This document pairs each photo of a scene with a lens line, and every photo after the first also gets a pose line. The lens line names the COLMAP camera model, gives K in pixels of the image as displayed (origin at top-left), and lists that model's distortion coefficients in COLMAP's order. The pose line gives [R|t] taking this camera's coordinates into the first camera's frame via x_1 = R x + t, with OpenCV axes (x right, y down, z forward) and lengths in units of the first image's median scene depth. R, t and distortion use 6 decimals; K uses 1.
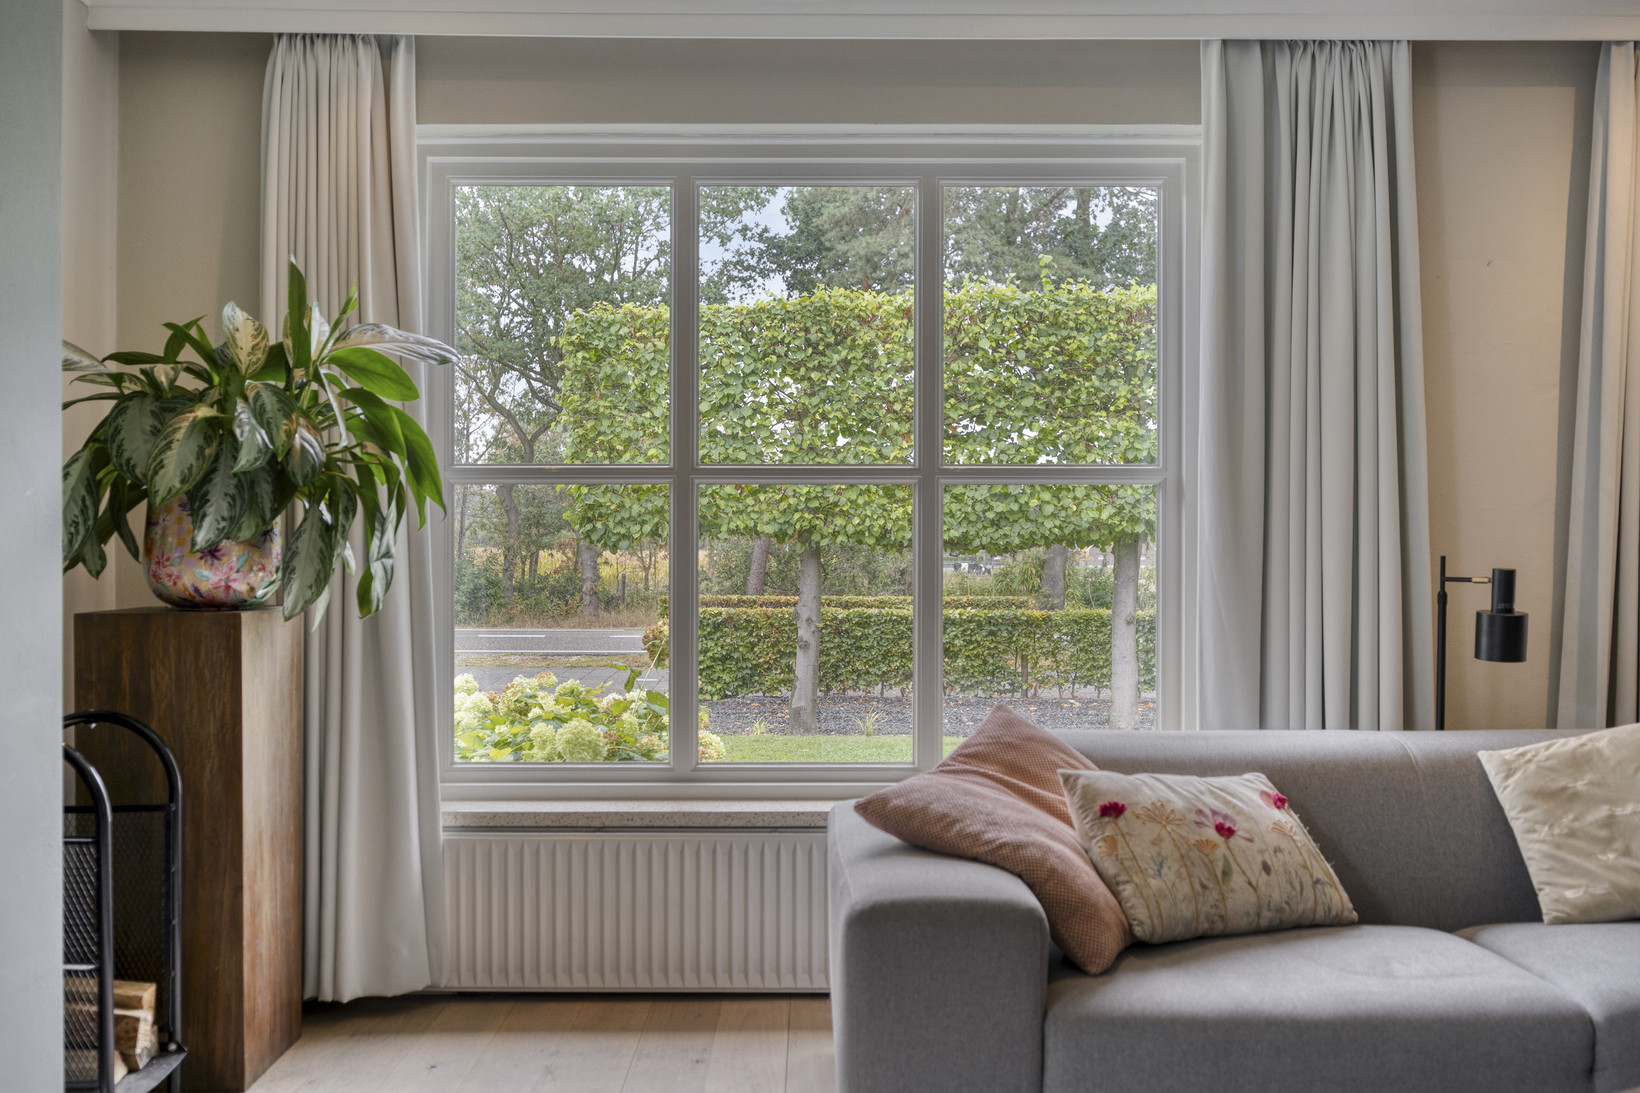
lens RADIAL K [[1469.9, 0, 819.4], [0, 1469.9, 552.7], [0, 0, 1]] dist [-0.001533, 0.010755]
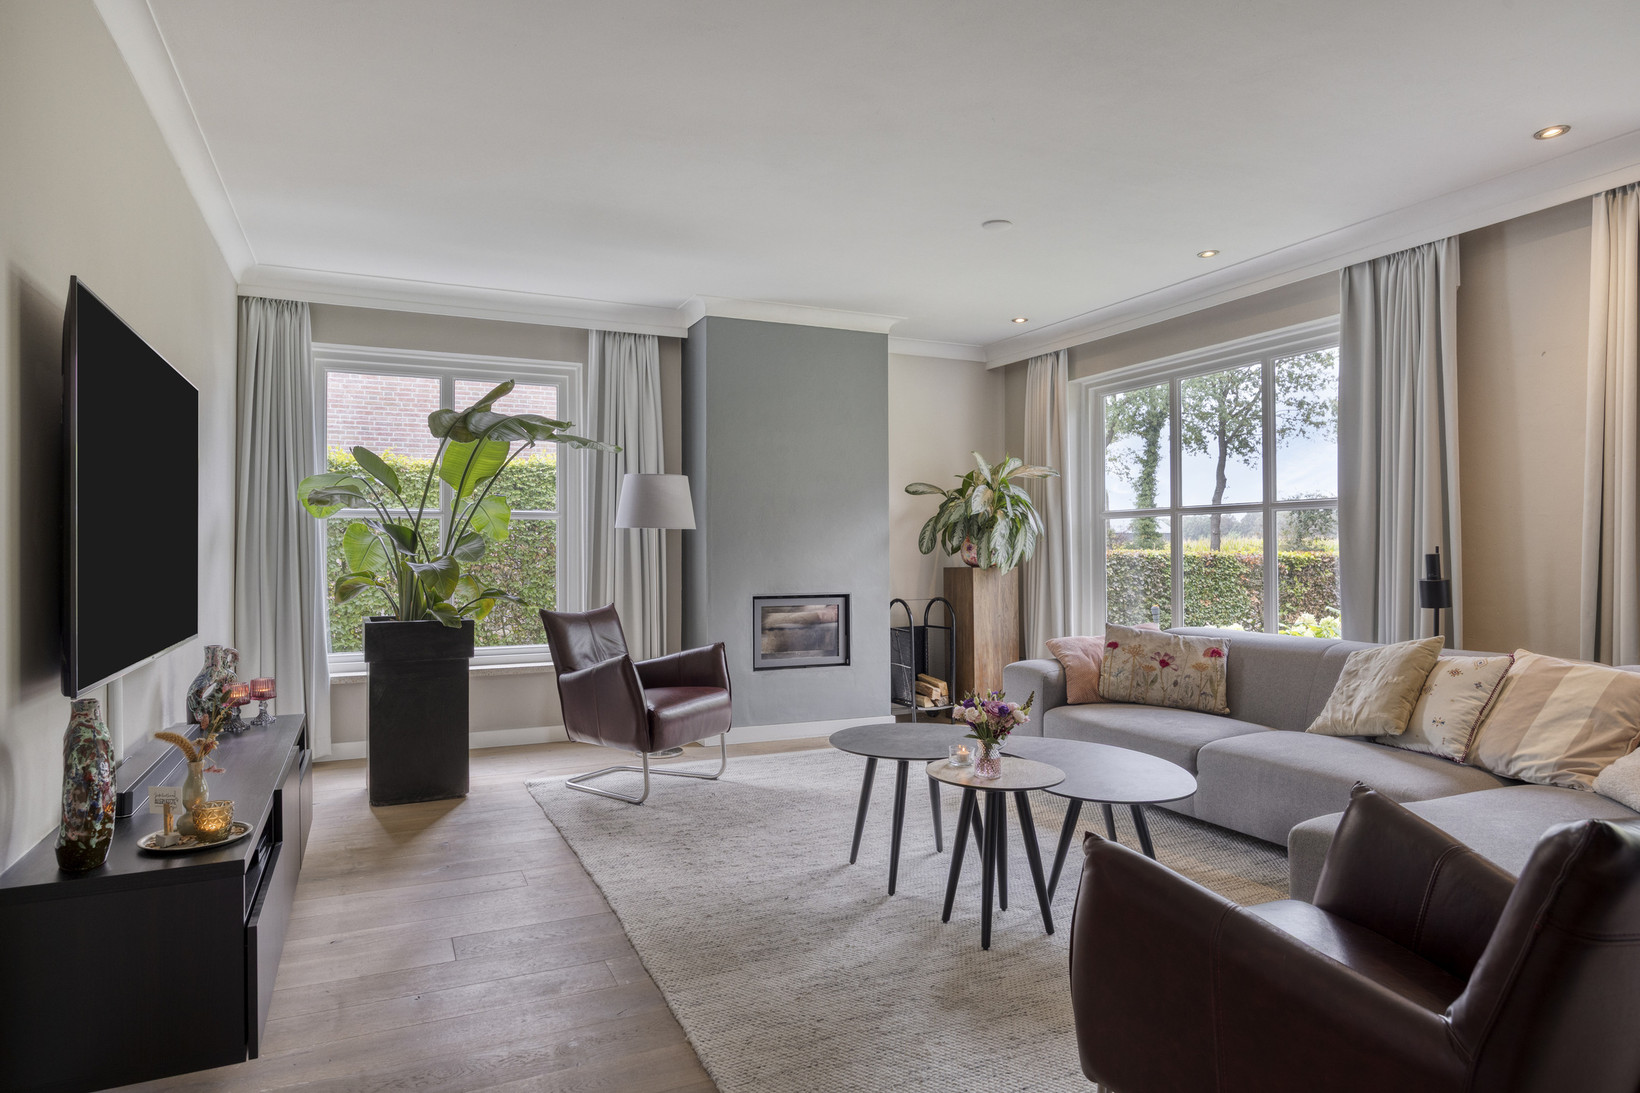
lens RADIAL K [[951.8, 0, 819.3], [0, 951.8, 556.9], [0, 0, 1]] dist [0.025713, 0.000989]
pose [[0.418591, 0.005103, -0.908161, 1.271129], [0.004908, 0.999957, 0.007880, 0.001574], [0.908162, -0.007756, 0.418548, -0.123032]]
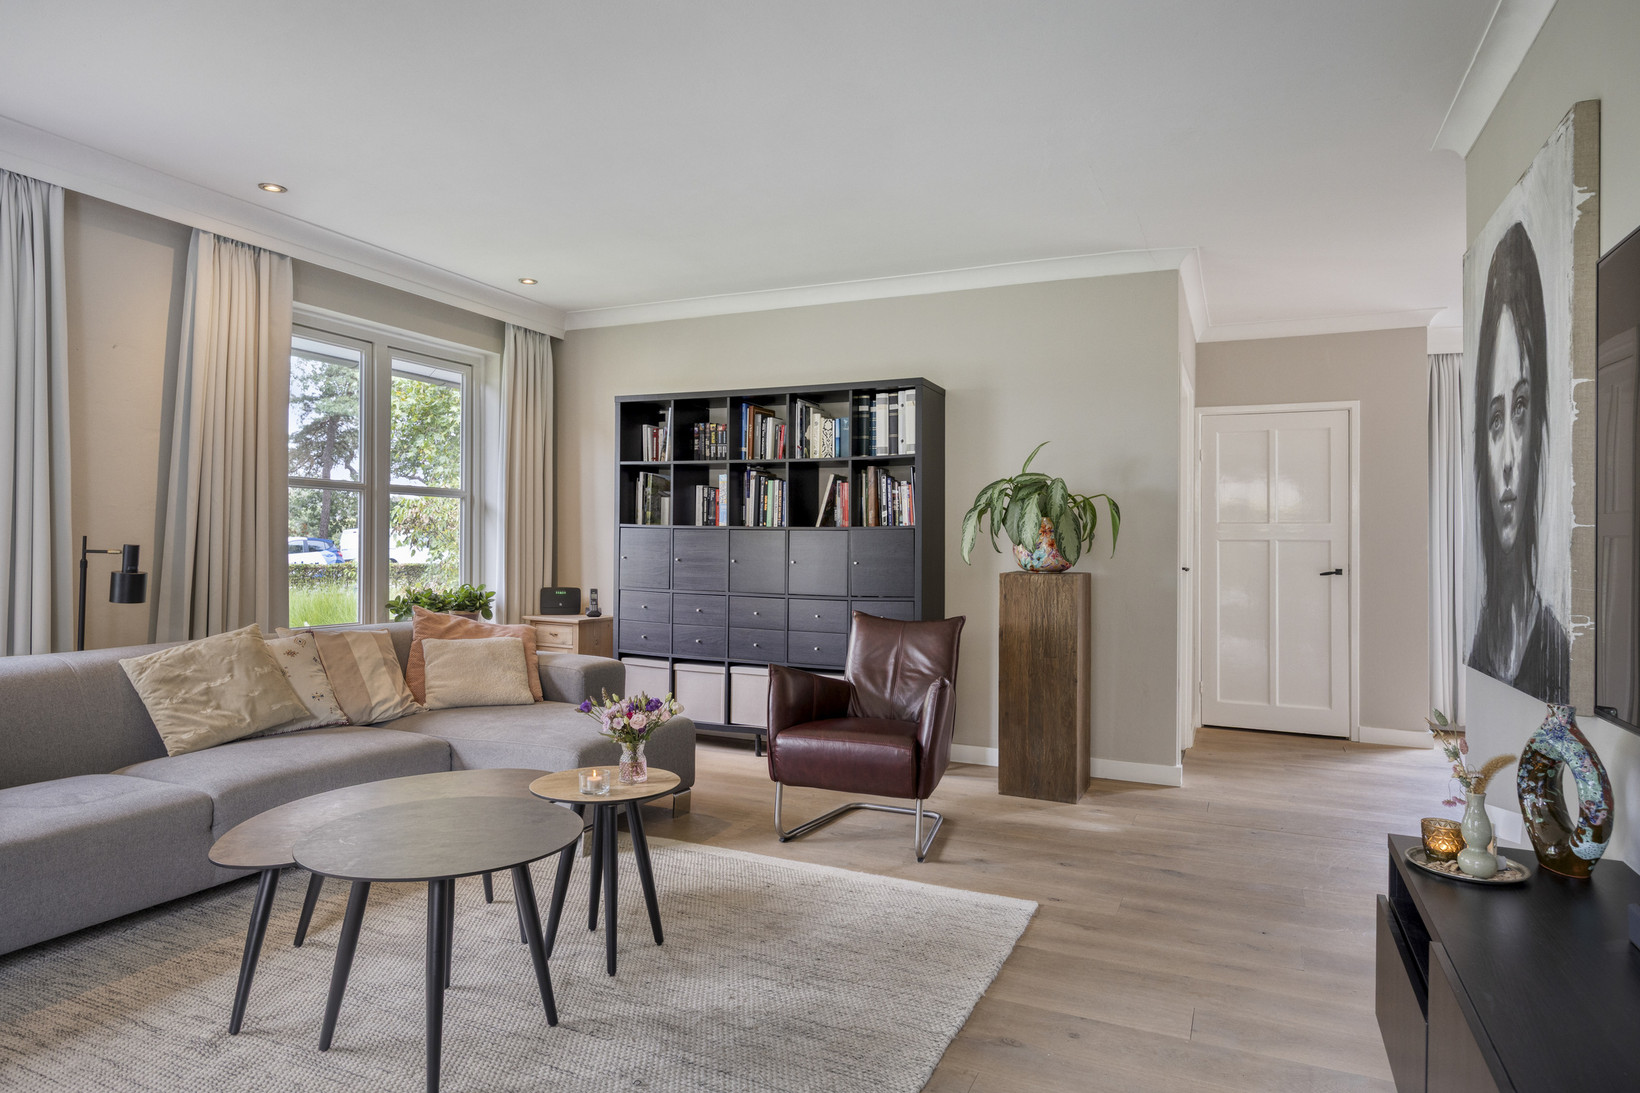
lens RADIAL K [[951.8, 0, 819.6], [0, 951.8, 536.6], [0, 0, 1]] dist [0.025713, 0.000989]
pose [[0.420990, 0.014926, 0.906942, -0.178078], [-0.020203, 0.999771, -0.007076, -0.005717], [-0.906840, -0.015344, 0.421195, -0.121811]]
